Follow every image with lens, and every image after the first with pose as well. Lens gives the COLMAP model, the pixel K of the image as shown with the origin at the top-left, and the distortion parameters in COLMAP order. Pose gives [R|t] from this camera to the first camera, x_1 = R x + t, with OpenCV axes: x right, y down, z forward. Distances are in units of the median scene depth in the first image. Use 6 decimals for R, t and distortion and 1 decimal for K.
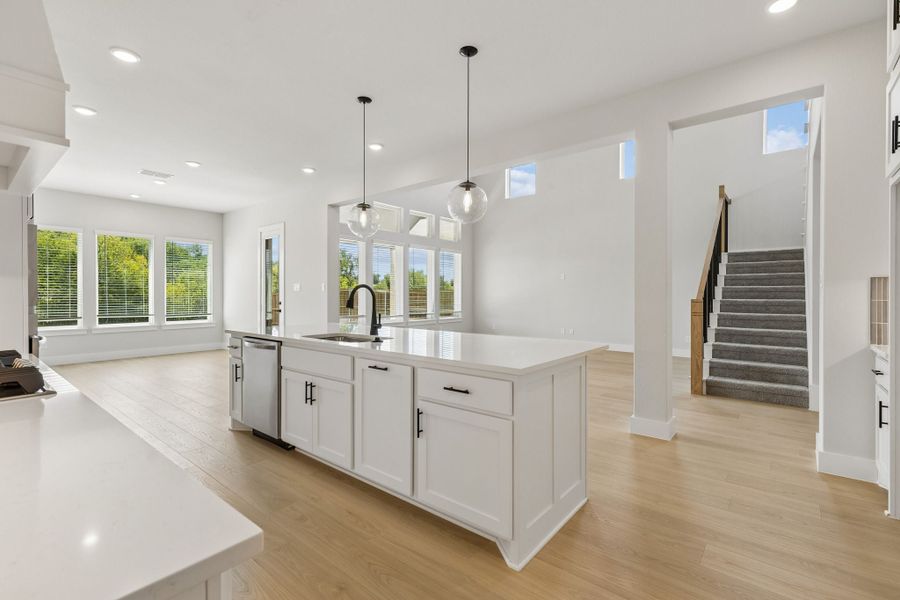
lens RADIAL K [[411.5, 0, 455.3], [0, 411.5, 293.5], [0, 0, 1]] dist [0.001995, -0.000116]
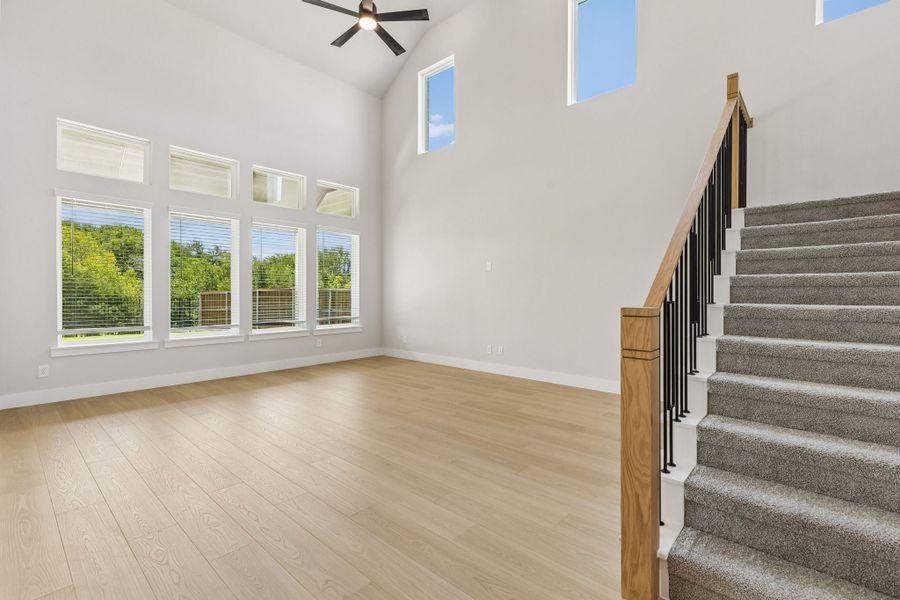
lens RADIAL K [[411.5, 0, 455.3], [0, 411.5, 293.5], [0, 0, 1]] dist [0.001995, -0.000116]
pose [[0.999254, -0.000126, -0.038628, 0.365928], [0.000264, 0.999994, 0.003576, 0.001078], [0.038627, -0.003584, 0.999247, 0.540409]]
